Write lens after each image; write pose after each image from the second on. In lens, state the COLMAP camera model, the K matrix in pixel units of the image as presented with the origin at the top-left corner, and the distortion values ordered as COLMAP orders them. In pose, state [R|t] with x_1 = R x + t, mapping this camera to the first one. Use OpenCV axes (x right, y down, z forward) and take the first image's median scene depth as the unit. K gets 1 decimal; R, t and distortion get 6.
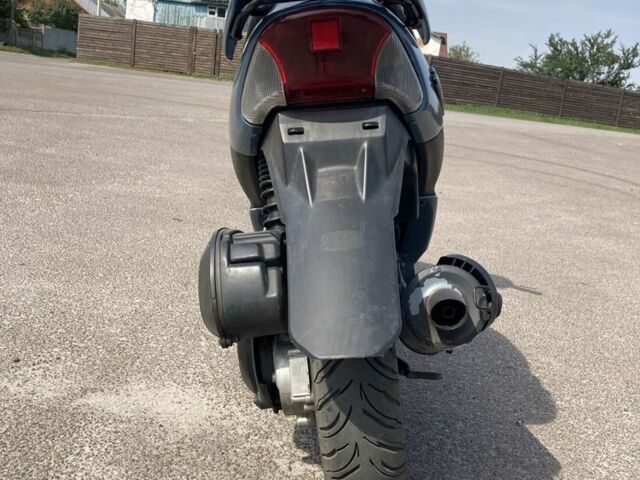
lens RADIAL K [[710.3, 0, 321.3], [0, 710.3, 238.3], [0, 0, 1]] dist [0.012690, 0.000000]
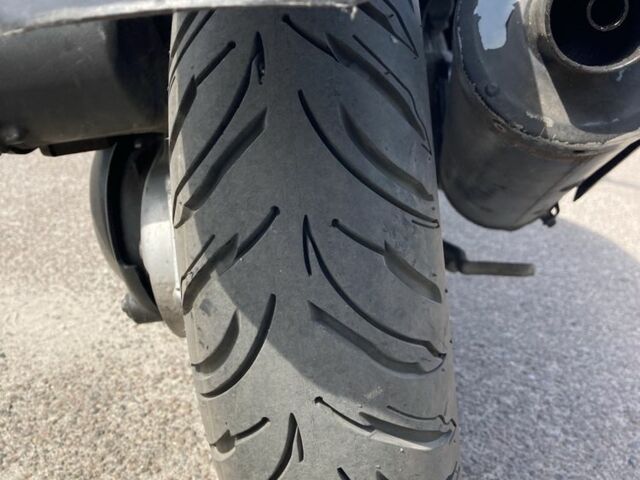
lens RADIAL K [[710.3, 0, 320.6], [0, 710.3, 241.8], [0, 0, 1]] dist [0.012690, 0.000000]
pose [[0.997240, 0.010669, -0.073472, 0.059029], [-0.004280, 0.996237, 0.086570, 0.133969], [0.074119, -0.086016, 0.993533, 0.505619]]
